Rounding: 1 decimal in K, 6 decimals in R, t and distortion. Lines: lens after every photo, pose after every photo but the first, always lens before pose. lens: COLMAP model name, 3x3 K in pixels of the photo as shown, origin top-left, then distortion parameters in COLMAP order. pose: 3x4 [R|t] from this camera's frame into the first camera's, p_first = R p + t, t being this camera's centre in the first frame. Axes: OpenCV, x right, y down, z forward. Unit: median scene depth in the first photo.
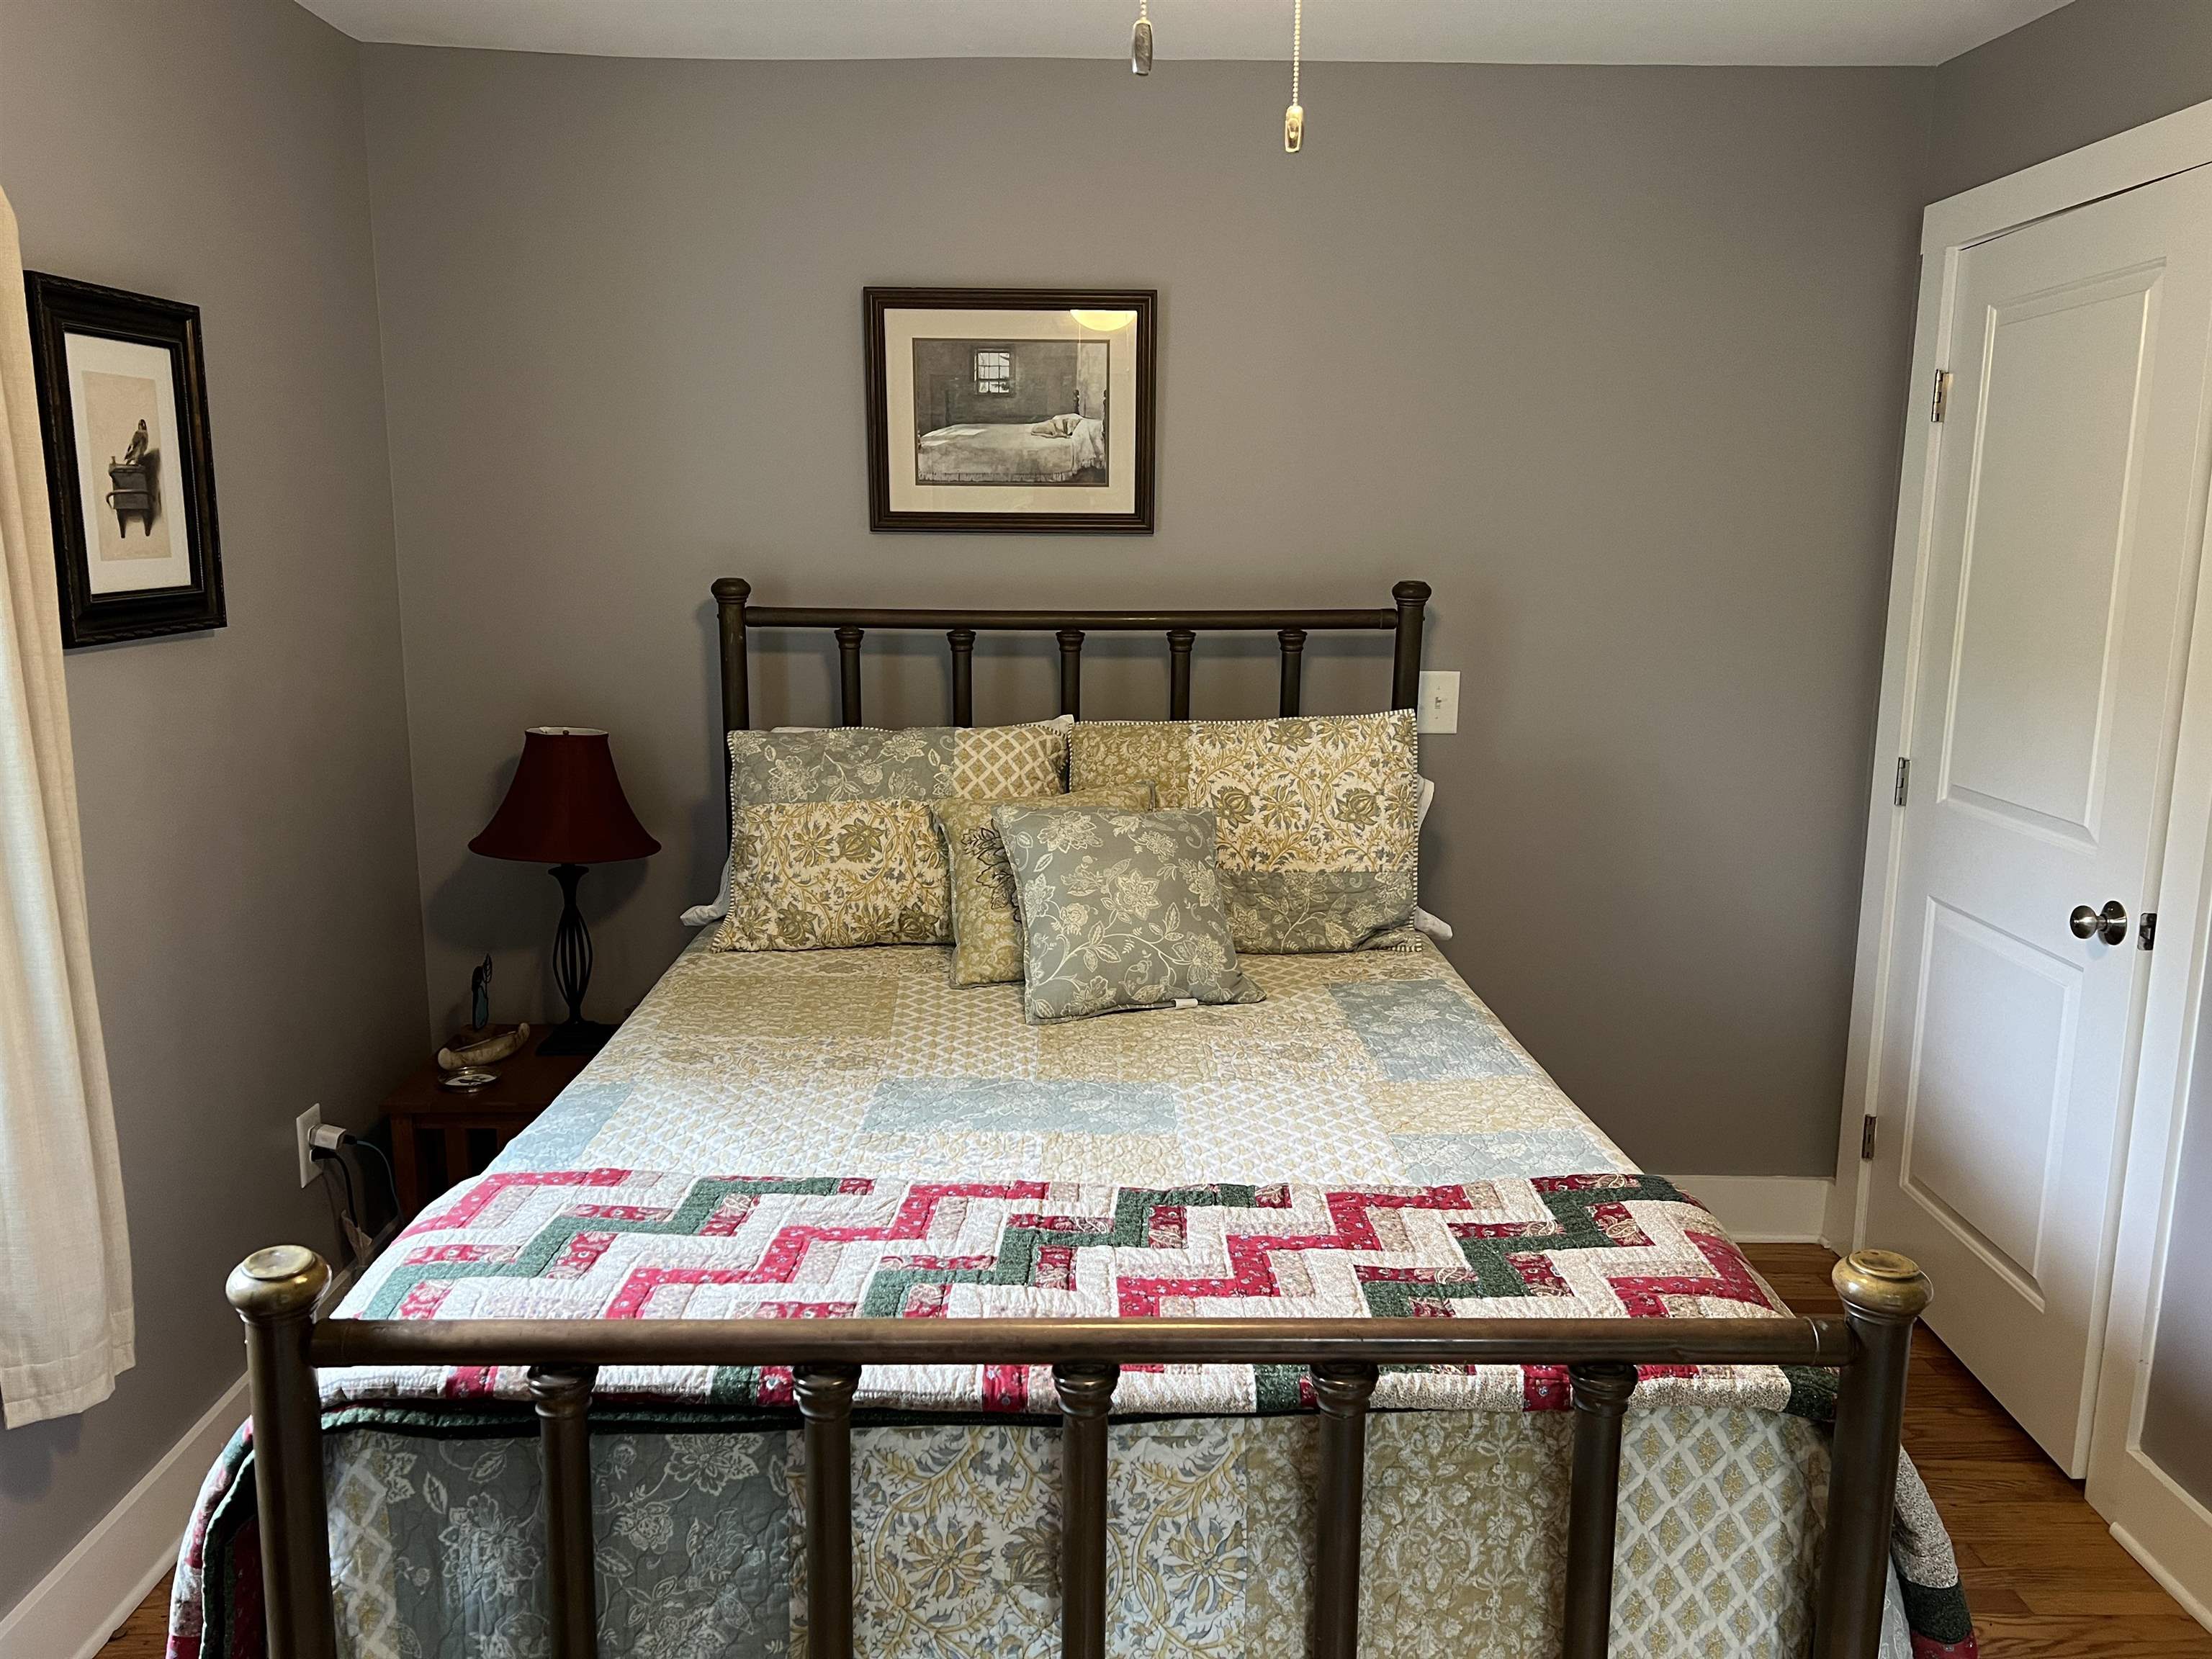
lens RADIAL K [[1633.5, 0, 1106.3], [0, 1633.5, 785.3], [0, 0, 1]] dist [-0.002050, -0.001979]
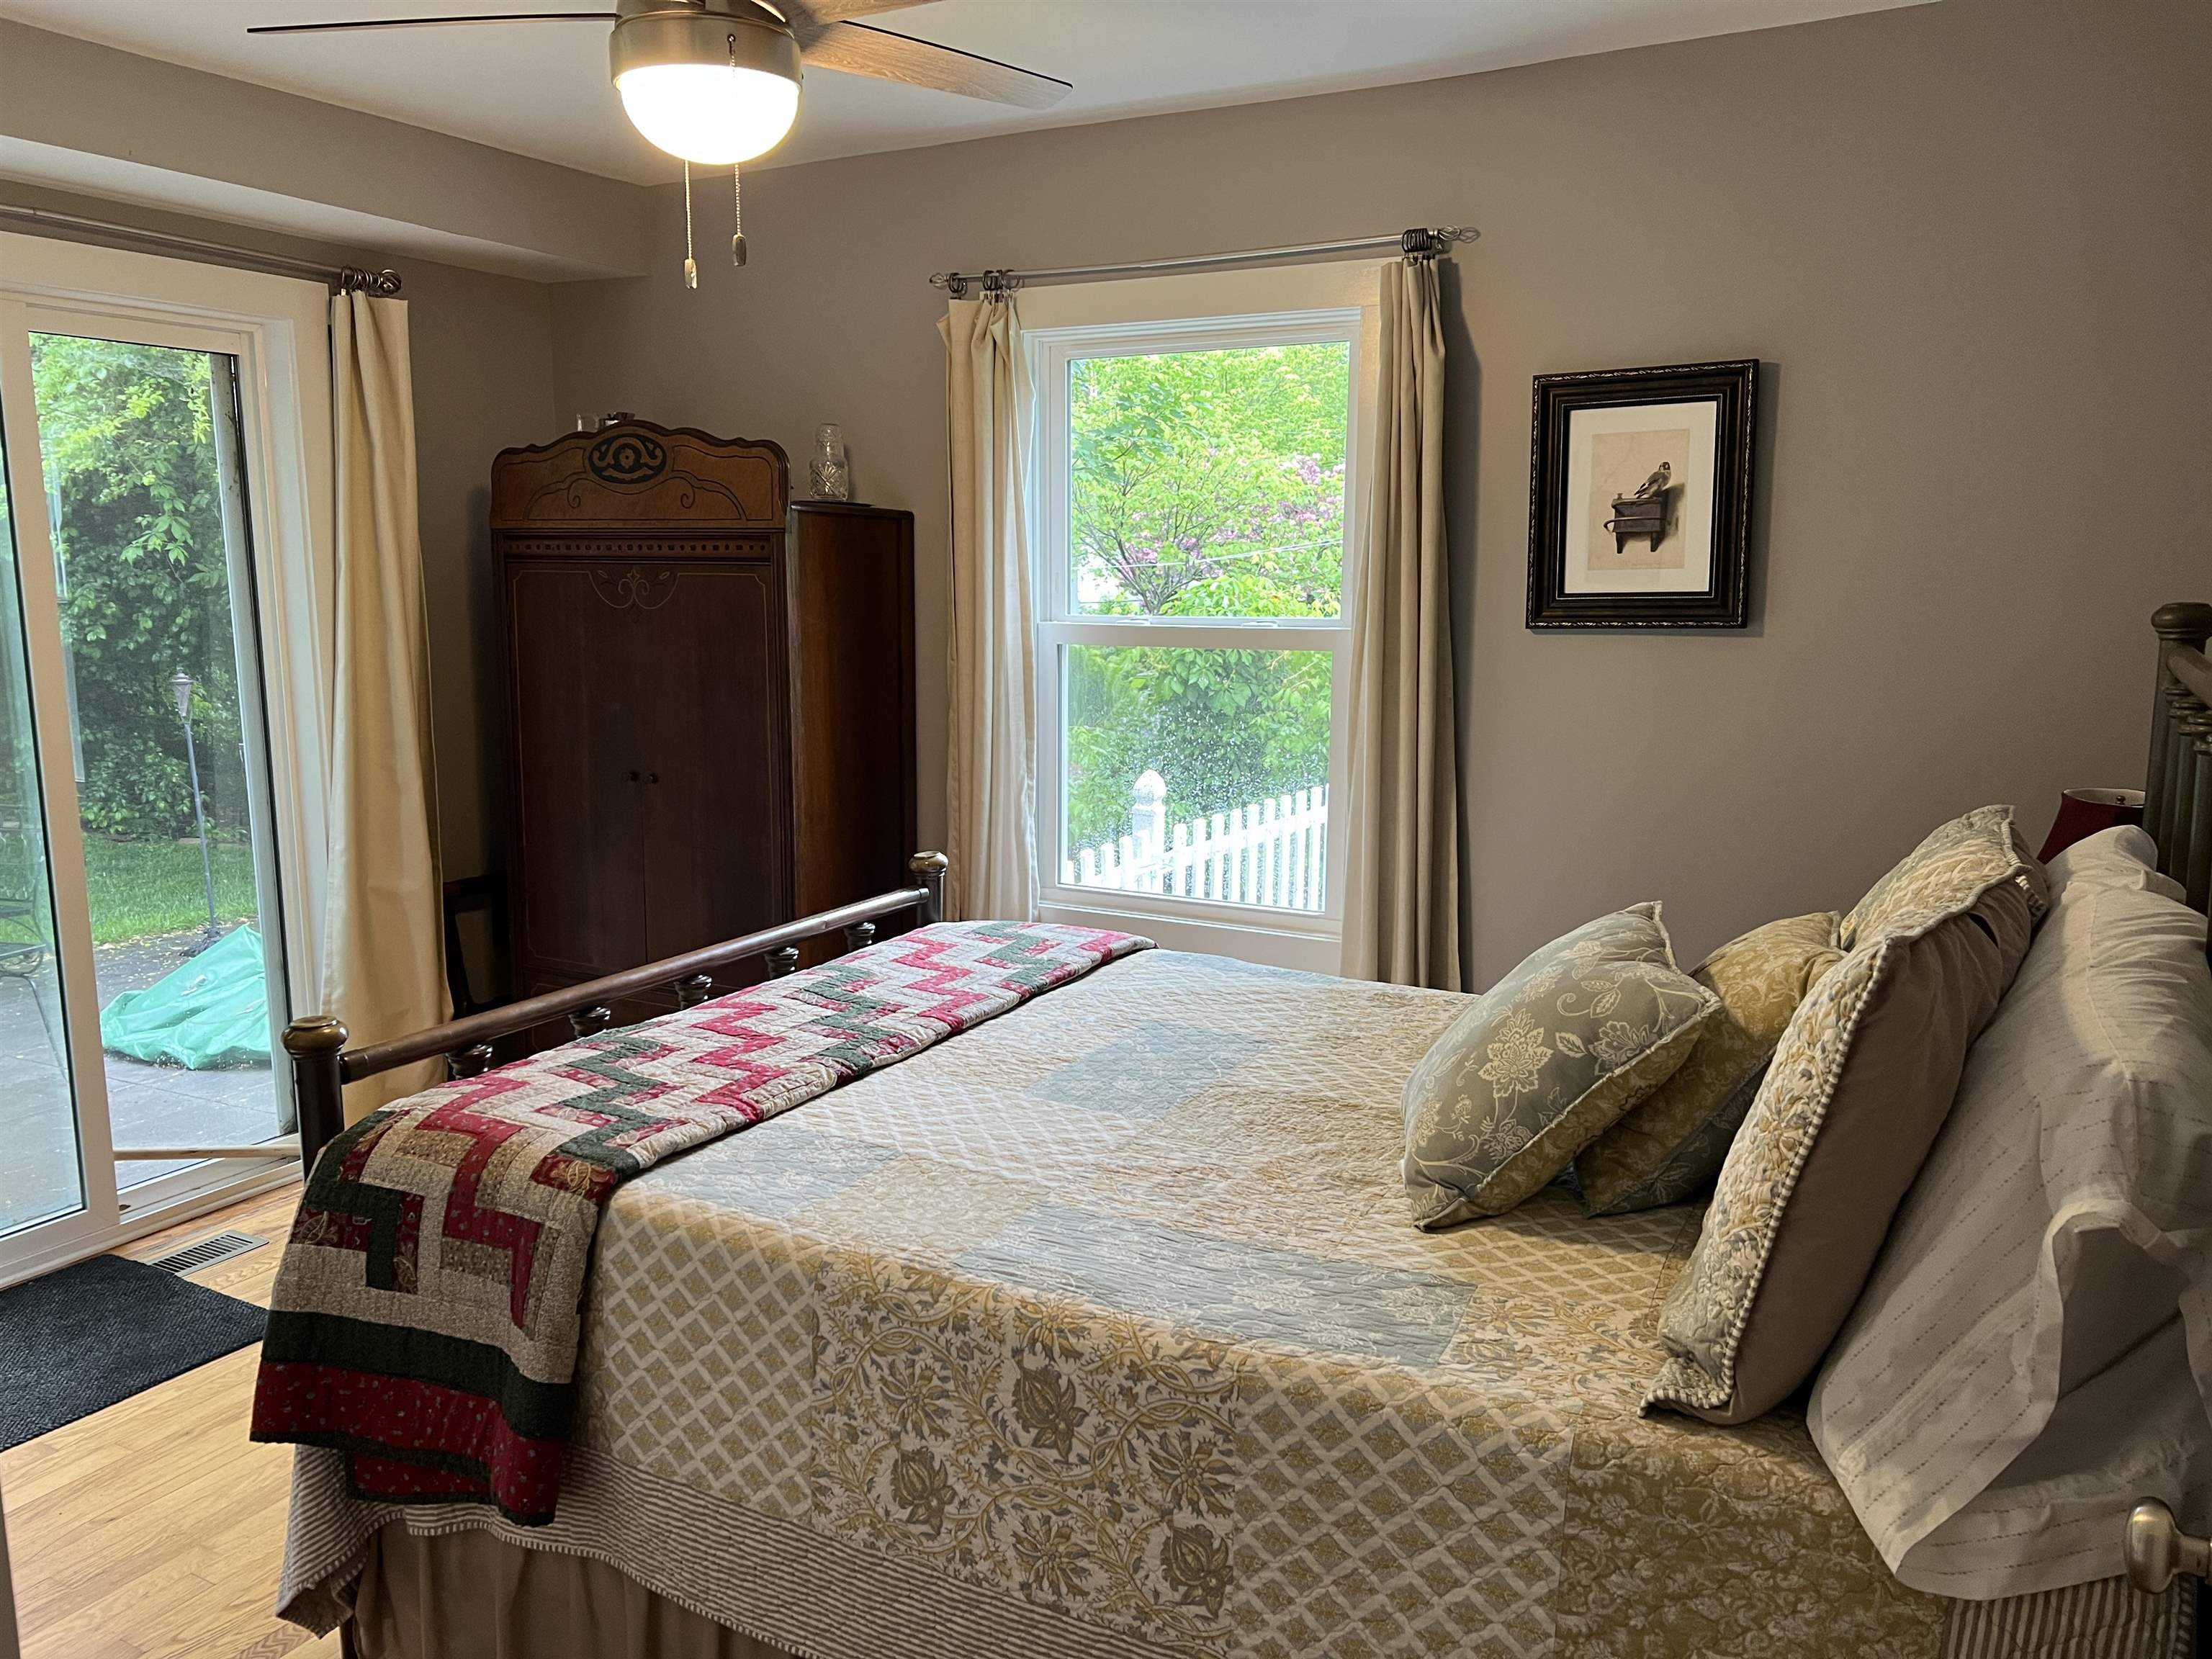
lens RADIAL K [[1638.9, 0, 1106.0], [0, 1638.9, 829.5], [0, 0, 1]] dist [-0.003293, -0.006591]
pose [[-0.479151, 0.135034, -0.867283, 0.866269], [-0.140549, 0.963541, 0.227671, -0.194434], [0.866407, 0.230984, -0.442703, 1.384175]]
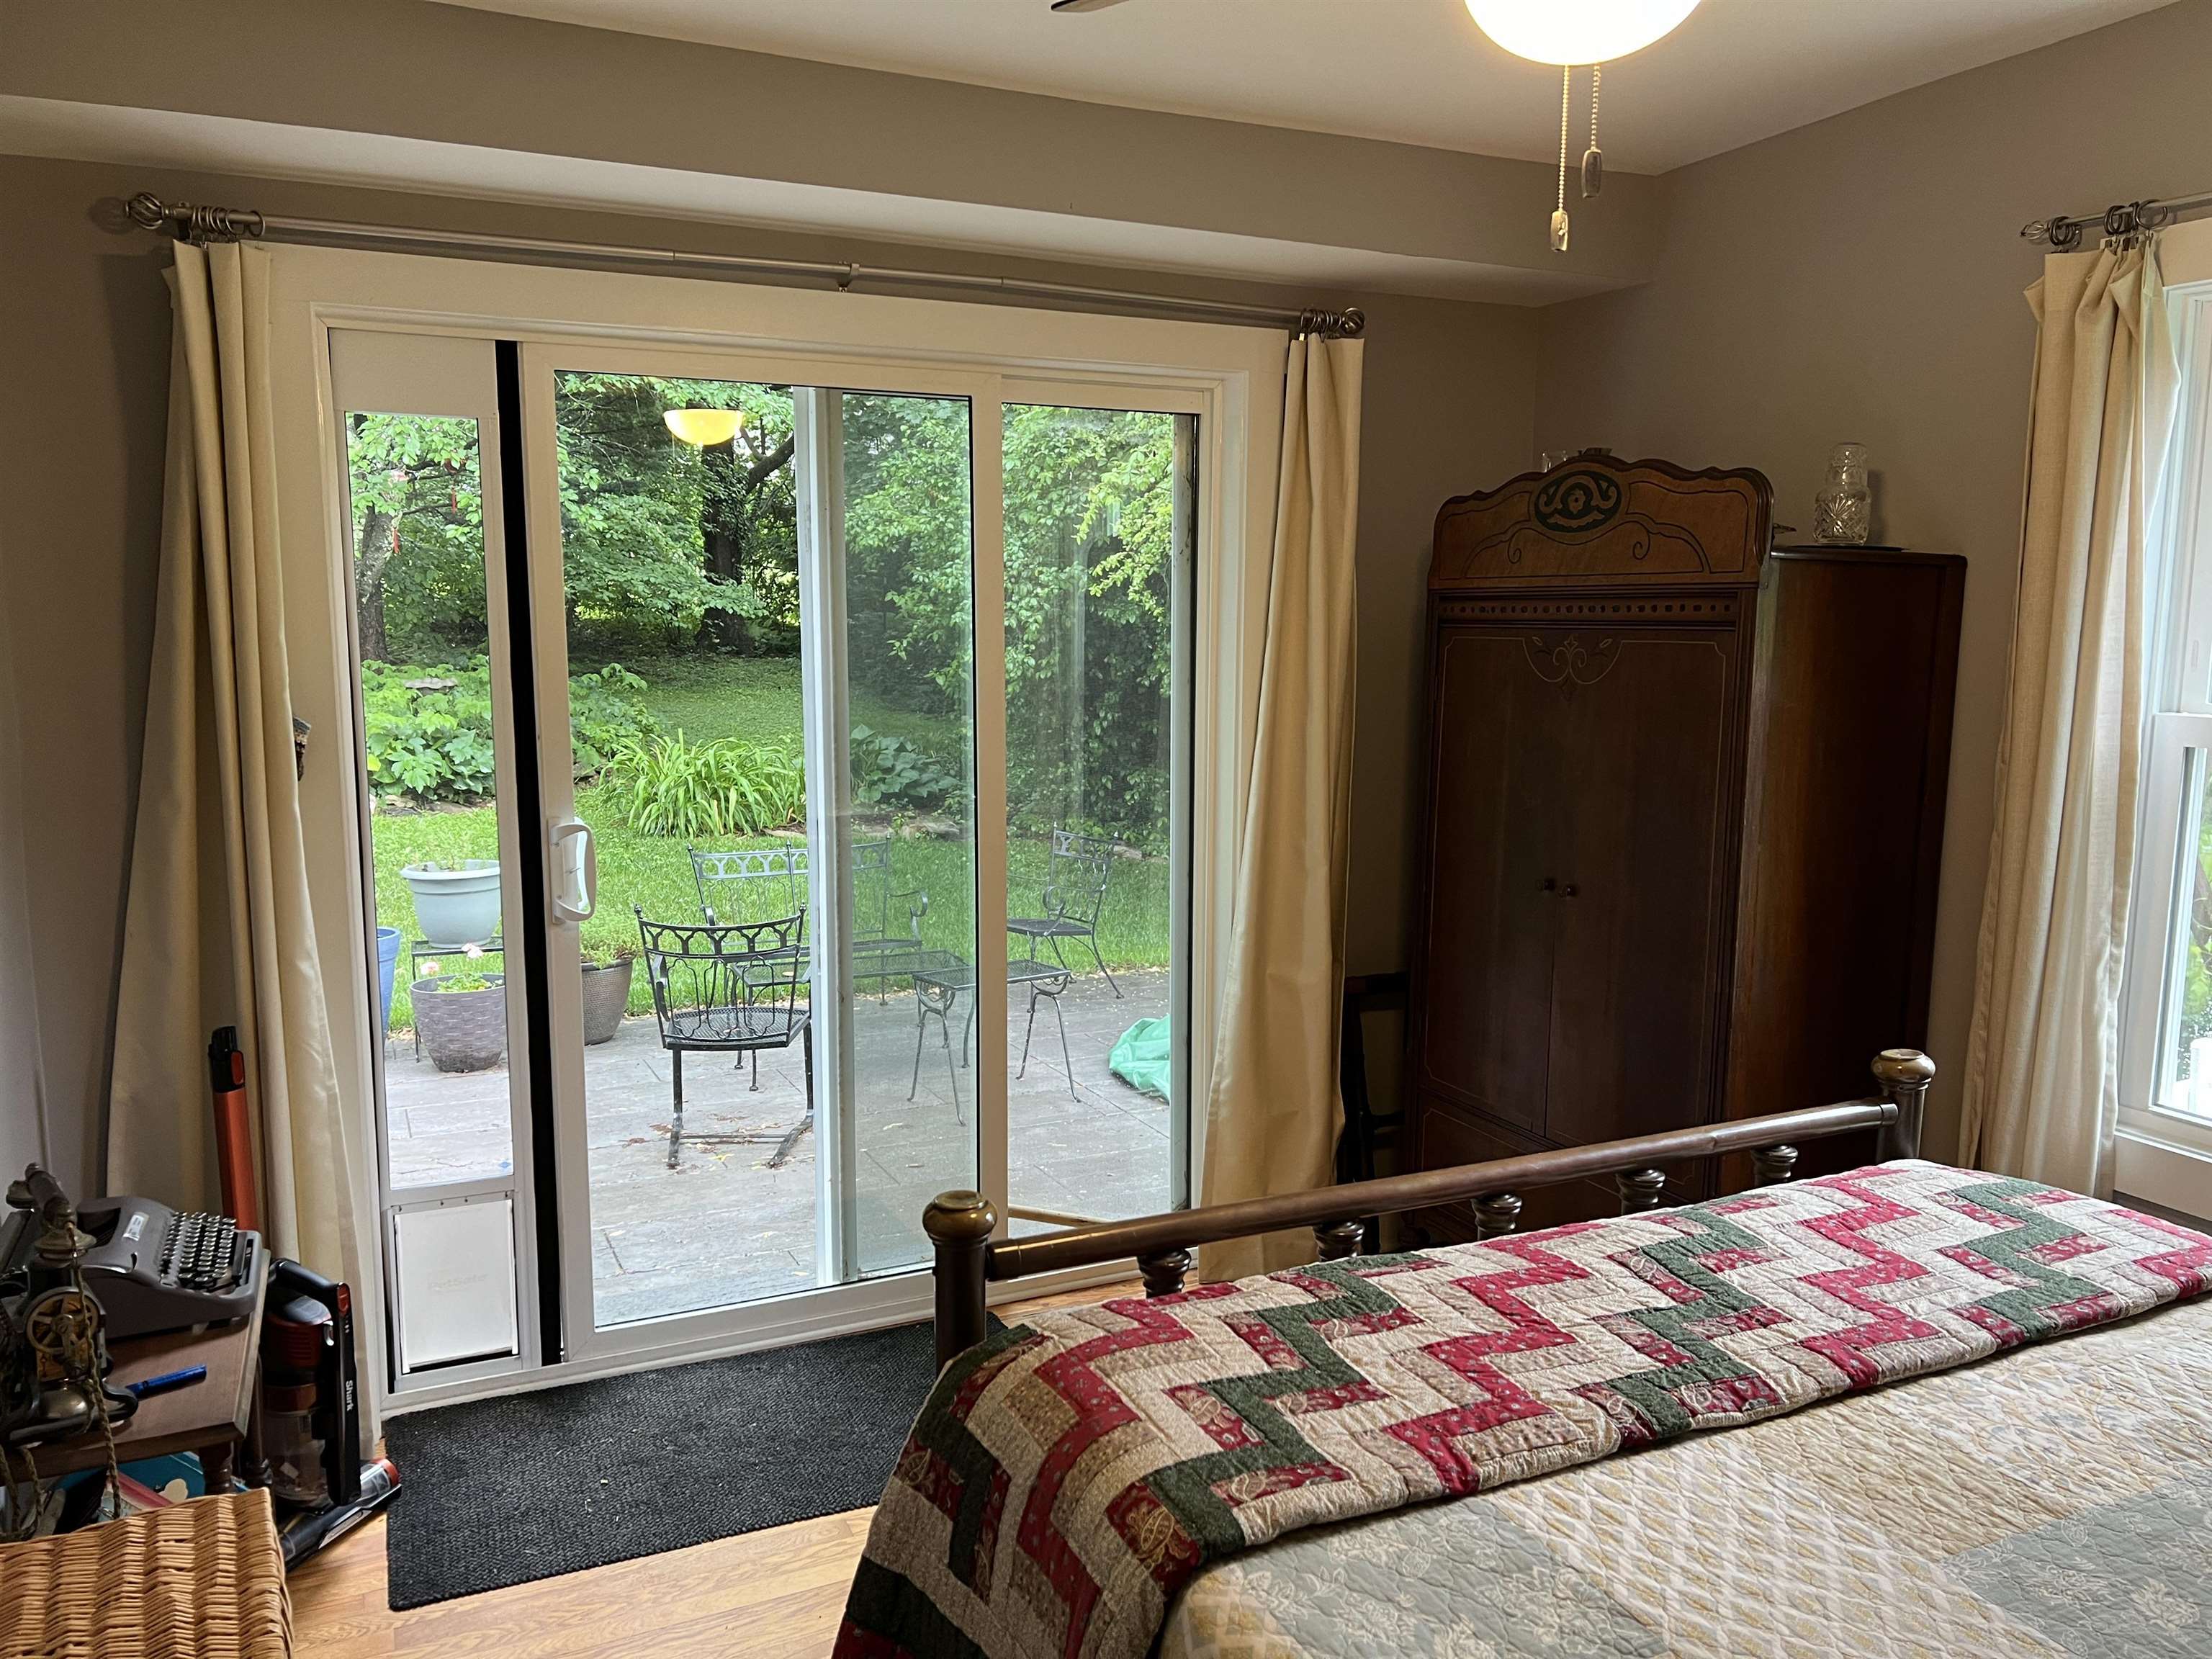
lens RADIAL K [[1627.8, 0, 1106.0], [0, 1627.8, 829.5], [0, 0, 1]] dist [0.038743, -0.037155]
pose [[-0.911353, 0.048306, -0.408781, 0.528357], [-0.068281, 0.961590, 0.265862, -0.182881], [0.405922, 0.270206, -0.873050, 1.245281]]
